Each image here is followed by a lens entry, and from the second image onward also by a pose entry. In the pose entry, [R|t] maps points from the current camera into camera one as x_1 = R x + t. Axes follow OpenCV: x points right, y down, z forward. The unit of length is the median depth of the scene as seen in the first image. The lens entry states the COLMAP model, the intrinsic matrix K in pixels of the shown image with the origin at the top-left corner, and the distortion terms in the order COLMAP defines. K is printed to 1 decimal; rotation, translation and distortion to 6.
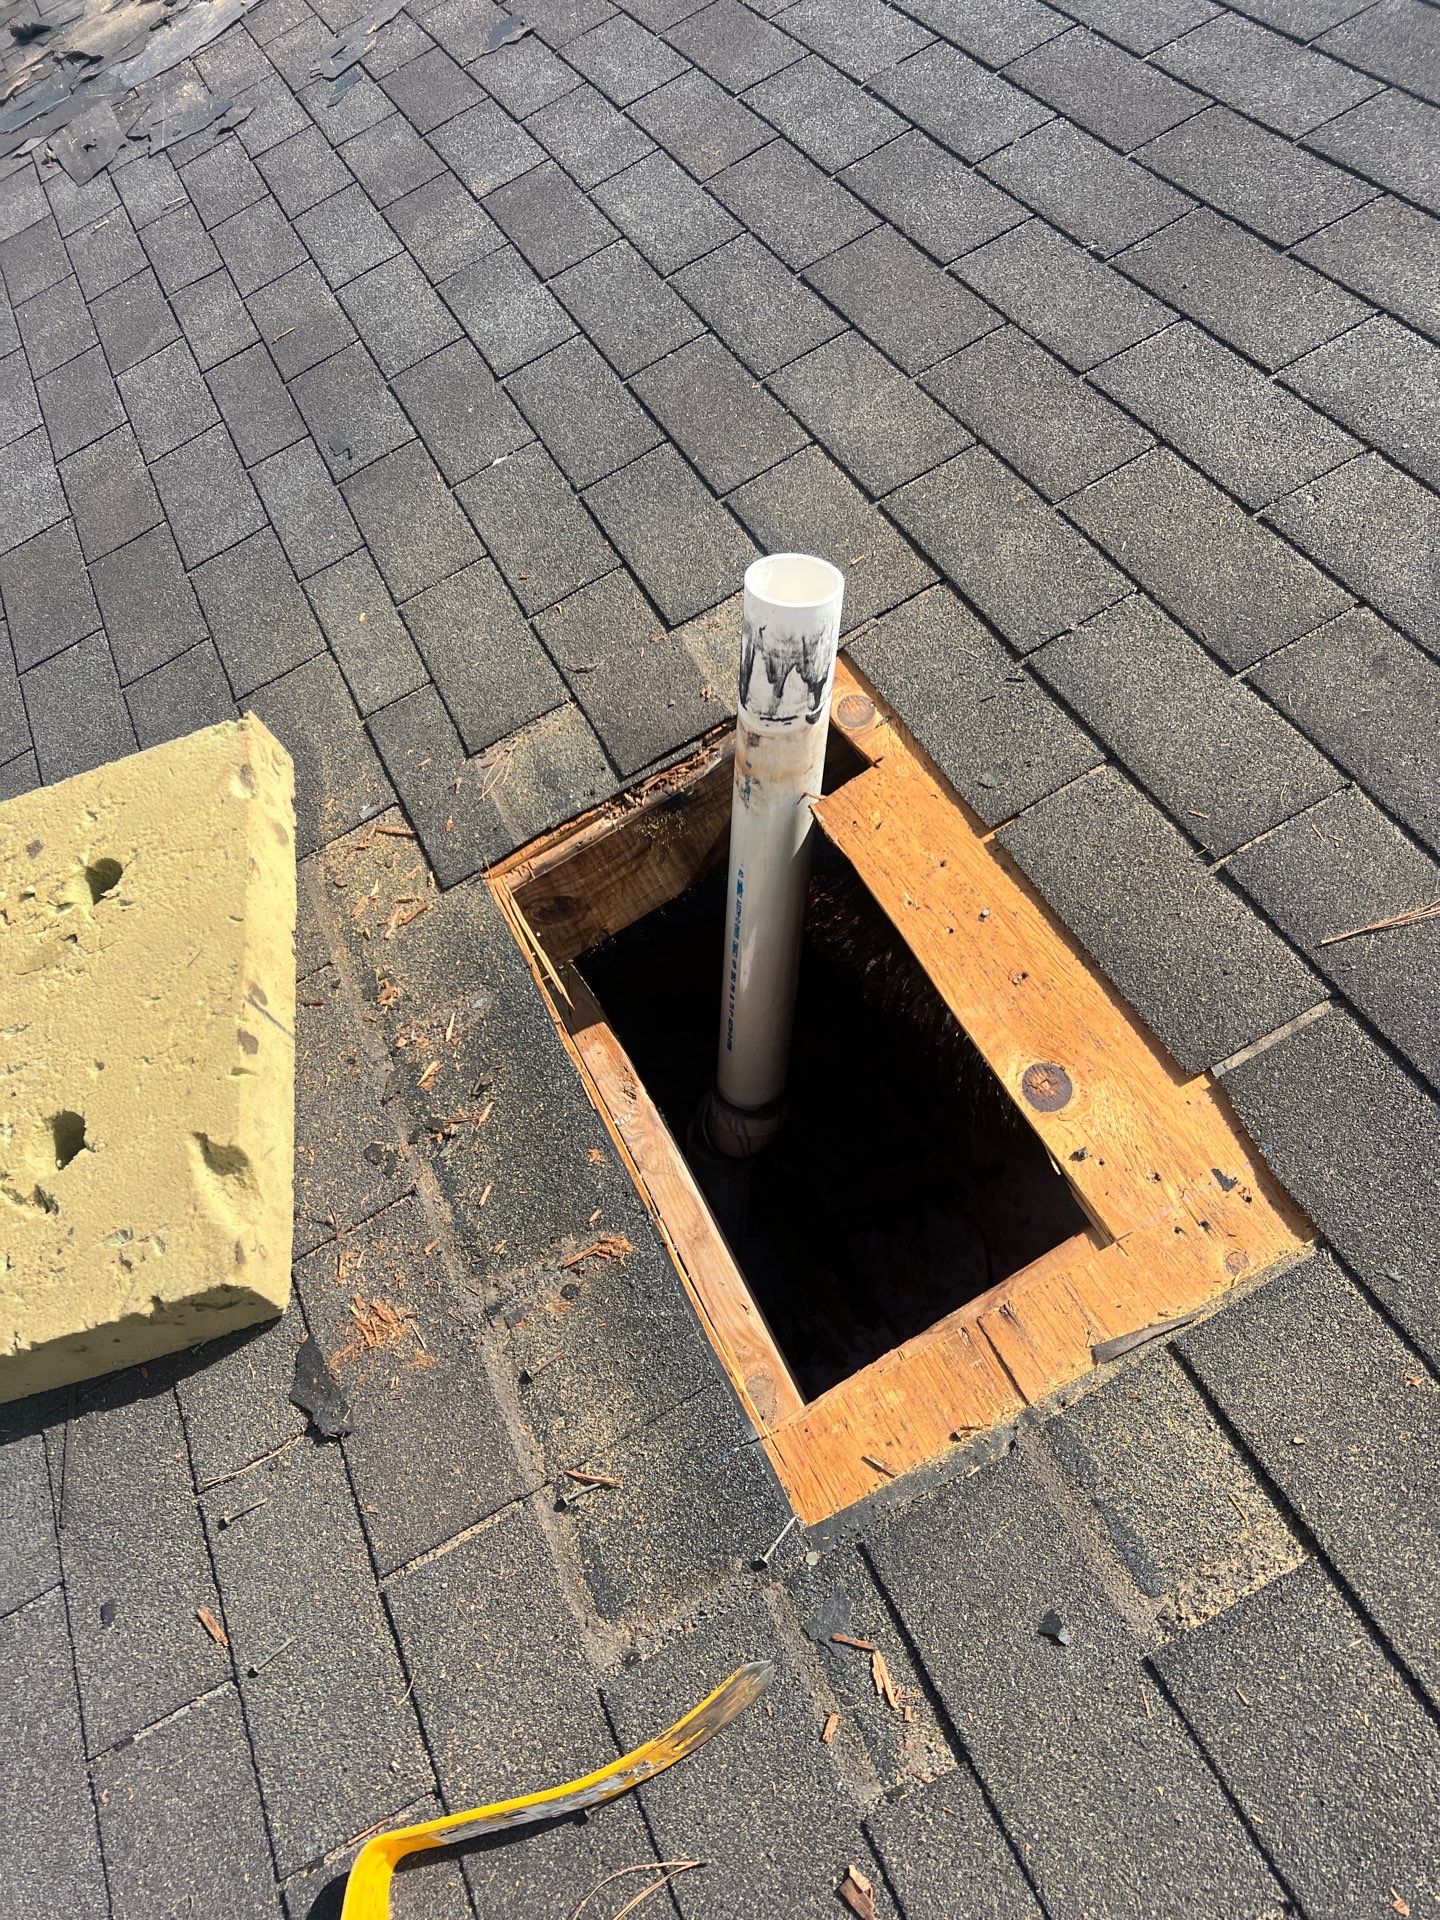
lens RADIAL K [[1512.2, 0, 720.0], [0, 1512.2, 960.0], [0, 0, 1]] dist [0.024445, -0.012472]
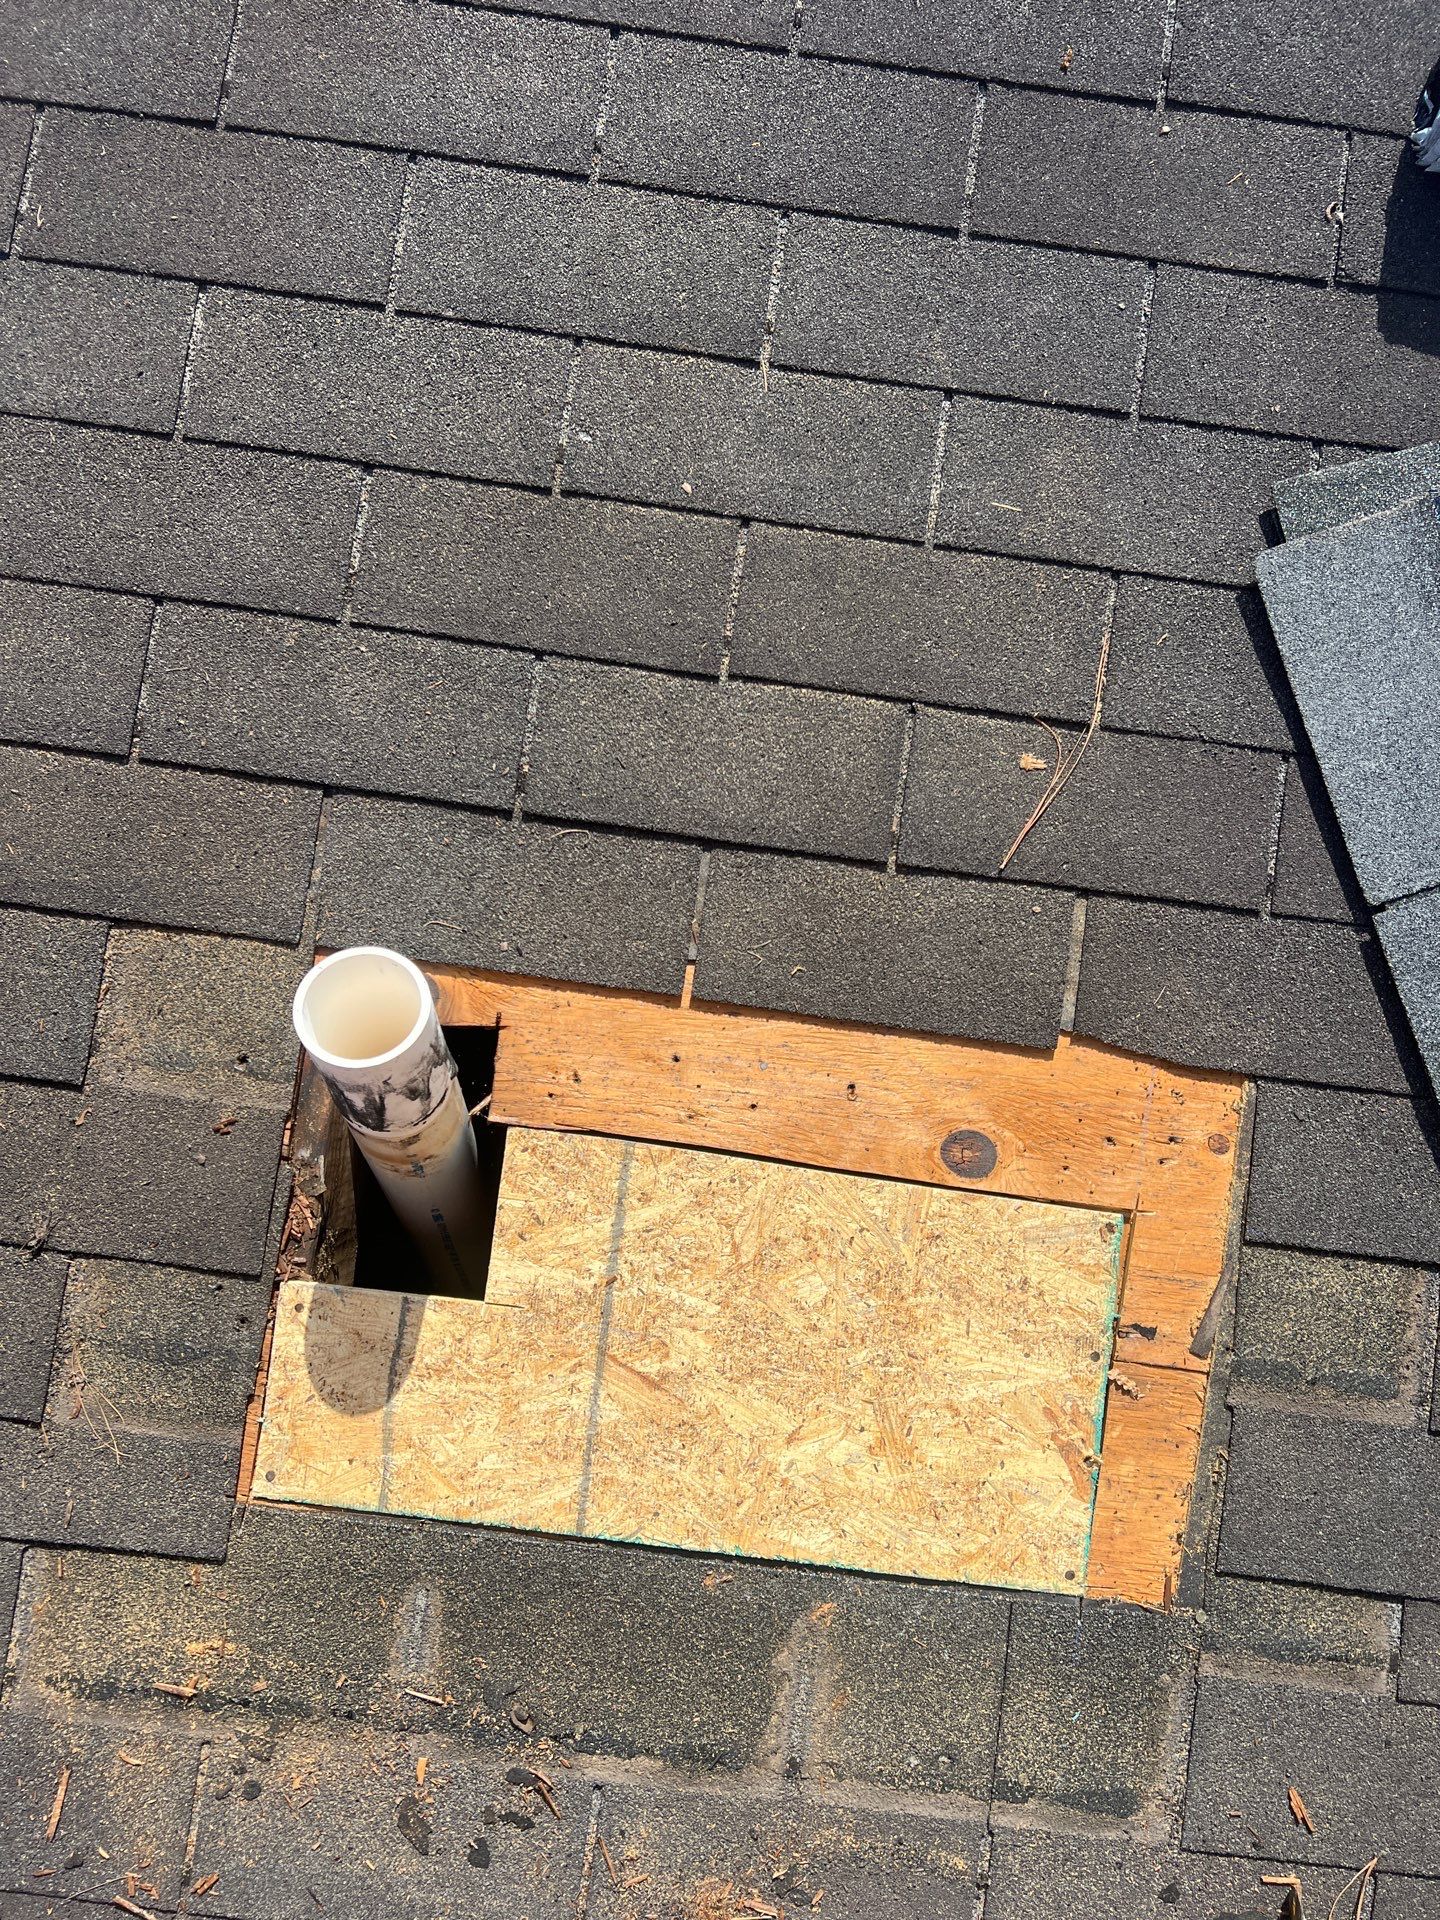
lens RADIAL K [[1512.2, 0, 720.0], [0, 1512.2, 960.0], [0, 0, 1]] dist [0.024445, -0.012472]
pose [[0.498914, -0.777707, 0.382436, -0.137561], [0.582656, 0.627666, 0.516282, -0.566667], [-0.641558, -0.034752, 0.766287, 0.321892]]
